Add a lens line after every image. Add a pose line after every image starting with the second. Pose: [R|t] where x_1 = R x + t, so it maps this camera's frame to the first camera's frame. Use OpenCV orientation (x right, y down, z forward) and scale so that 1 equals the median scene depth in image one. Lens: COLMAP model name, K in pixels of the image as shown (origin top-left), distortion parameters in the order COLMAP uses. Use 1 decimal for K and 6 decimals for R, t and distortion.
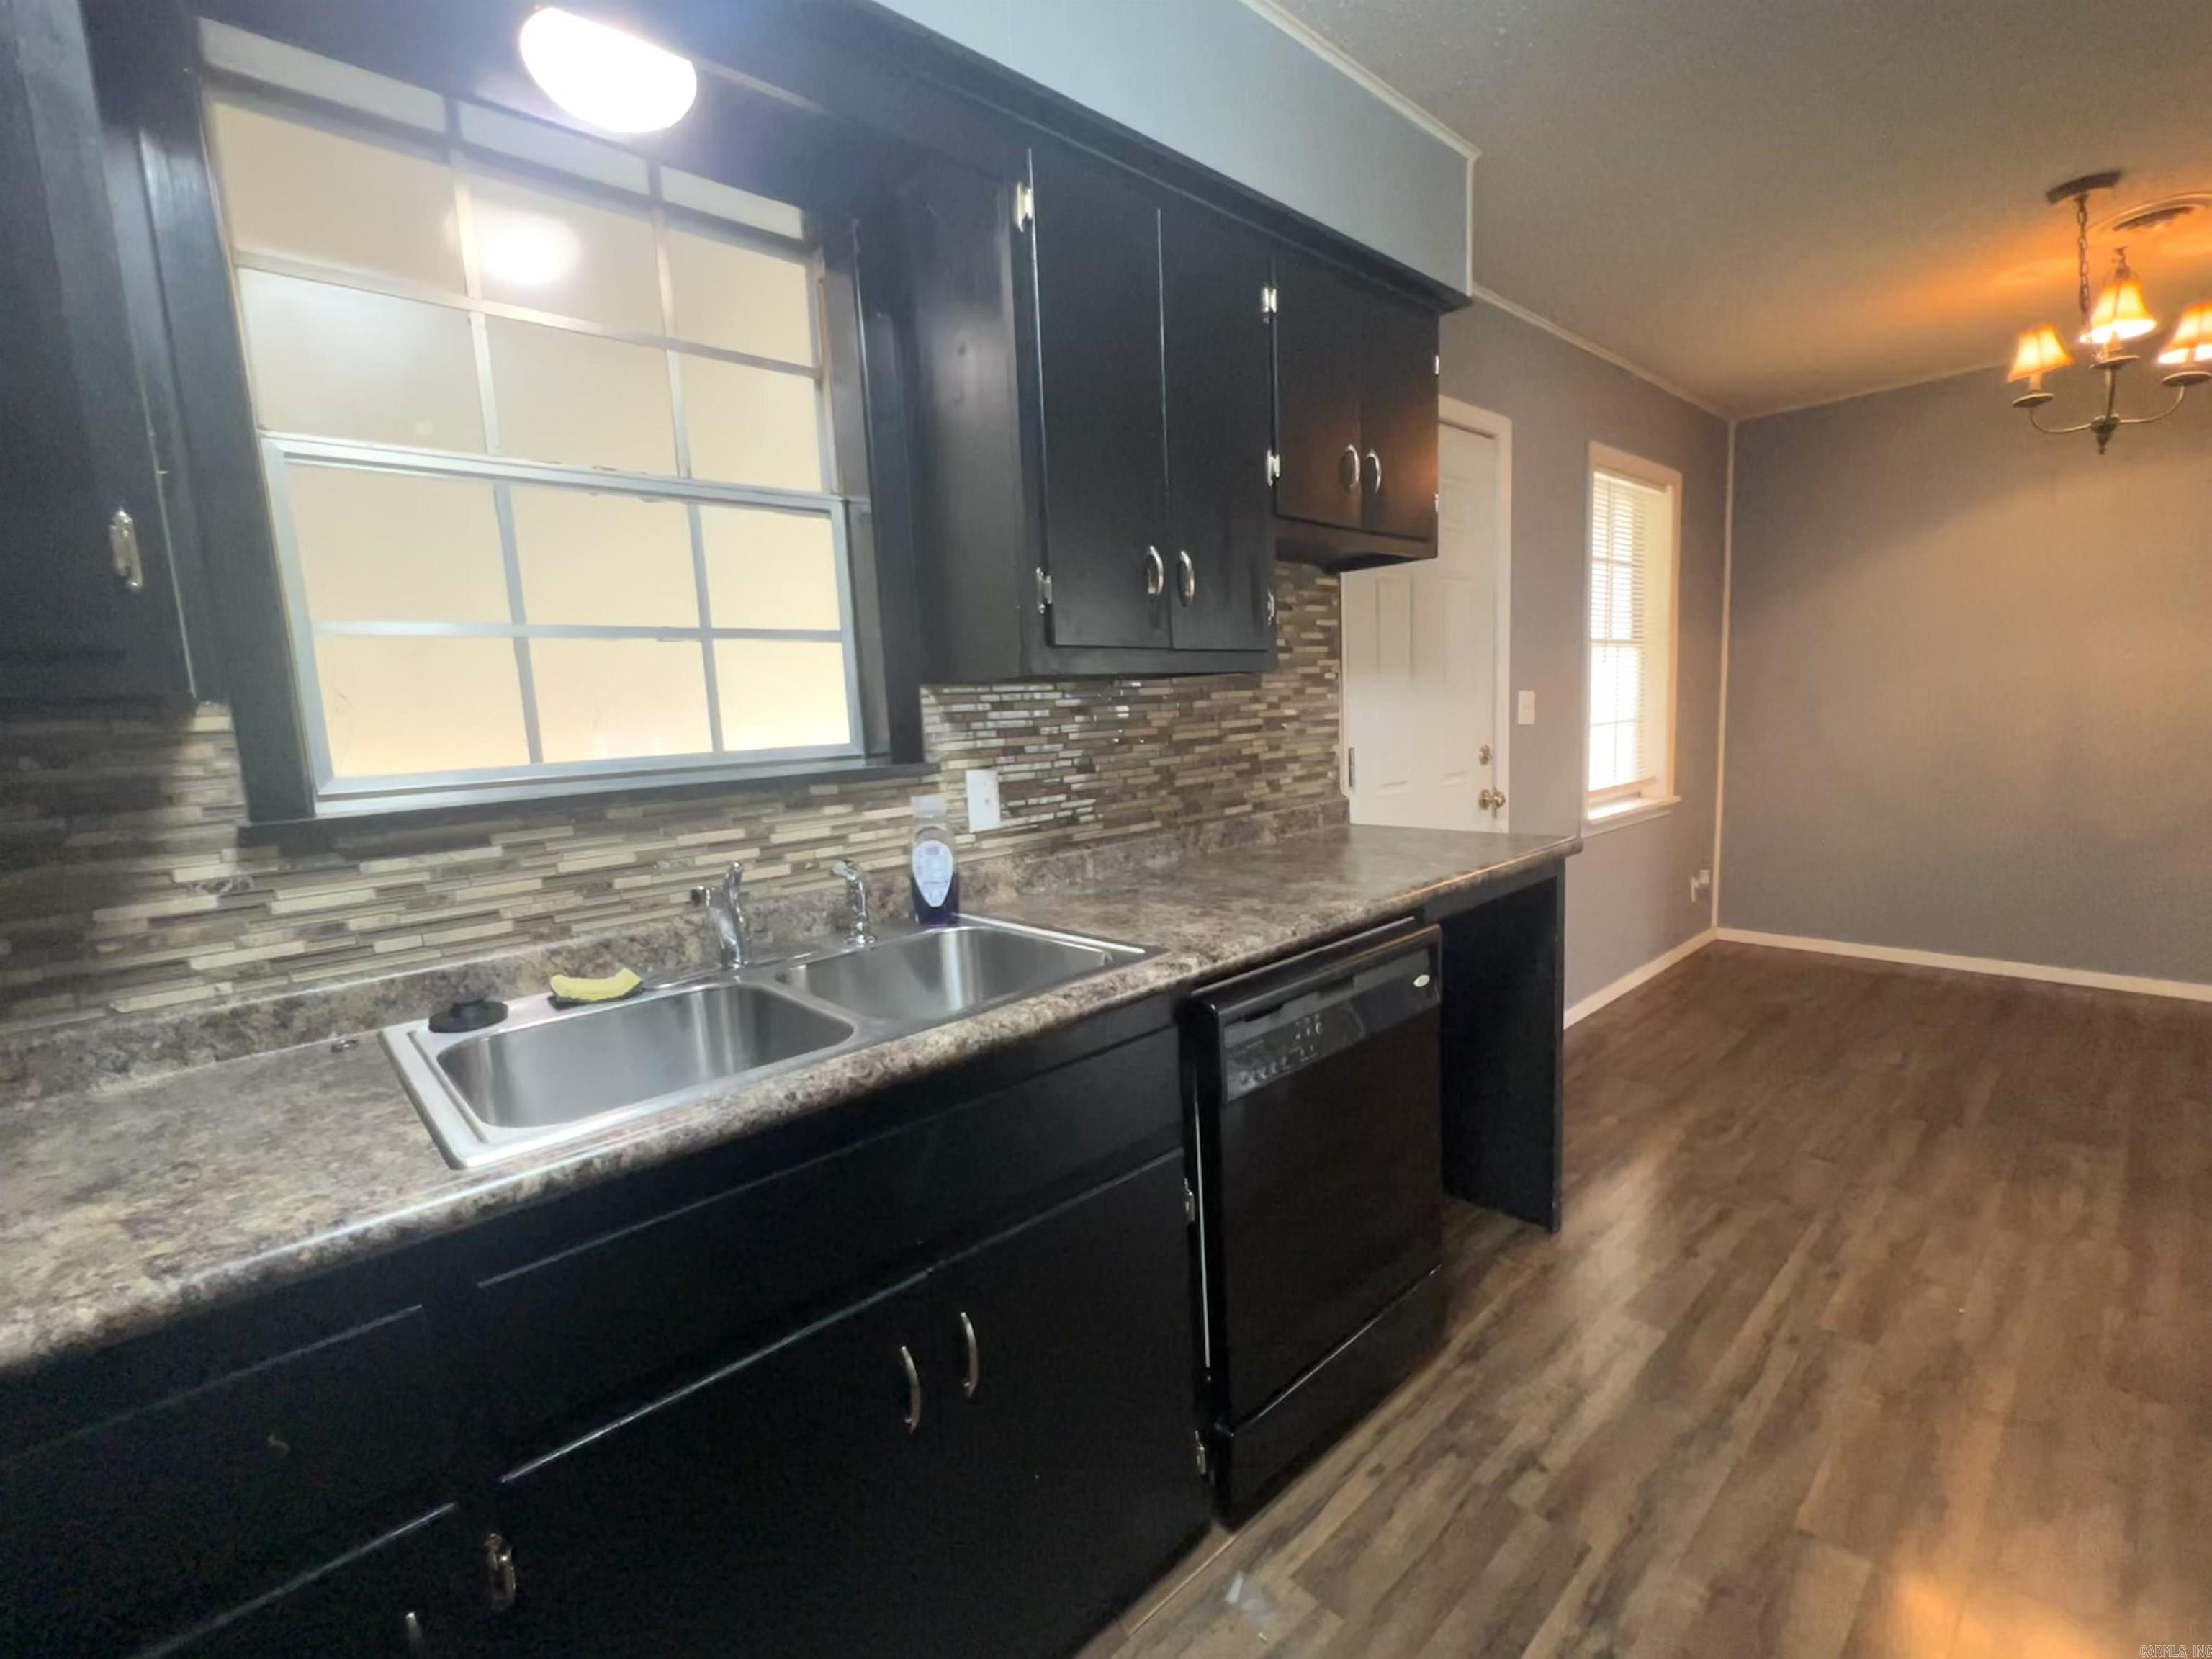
lens RADIAL K [[927.0, 0, 1151.1], [0, 927.0, 808.4], [0, 0, 1]] dist [-0.002474, -0.000257]
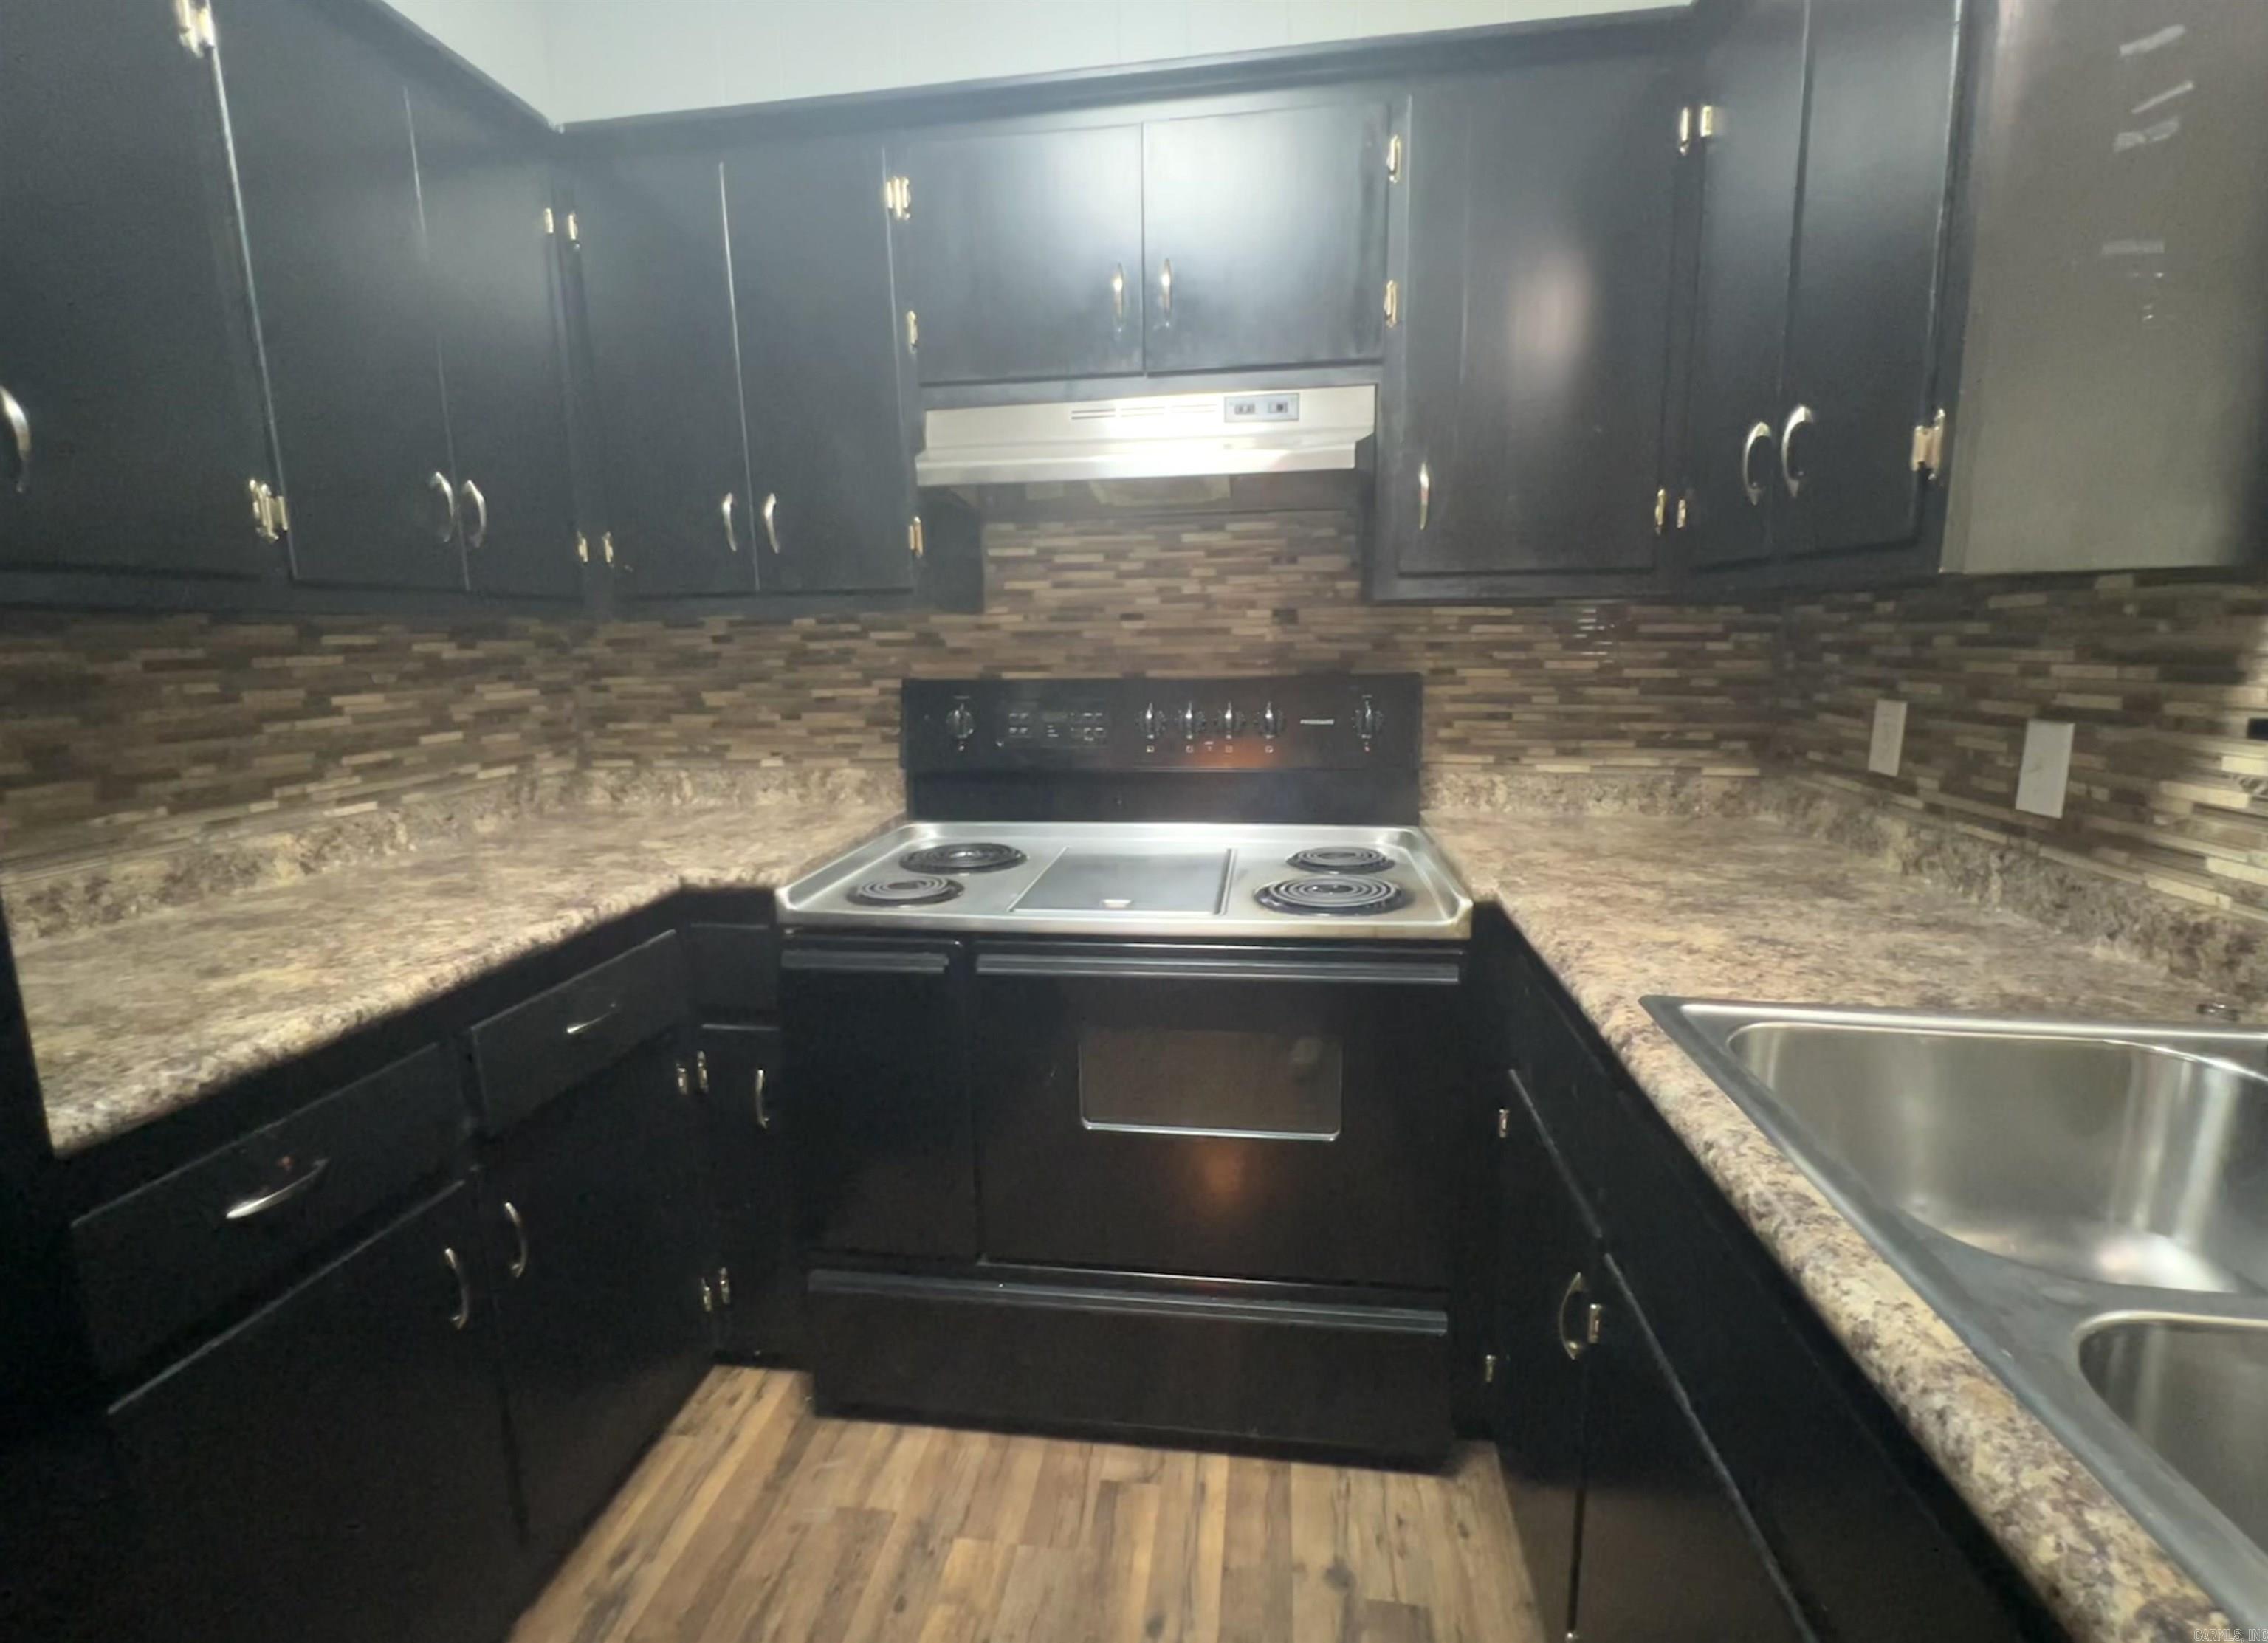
lens RADIAL K [[976.7, 0, 1162.7], [0, 976.7, 797.5], [0, 0, 1]] dist [-0.001061, -0.000008]
pose [[-0.751018, 0.161707, -0.640174, 0.154810], [-0.035956, 0.958092, 0.284195, -0.061951], [0.659302, 0.236454, -0.713730, 0.502937]]
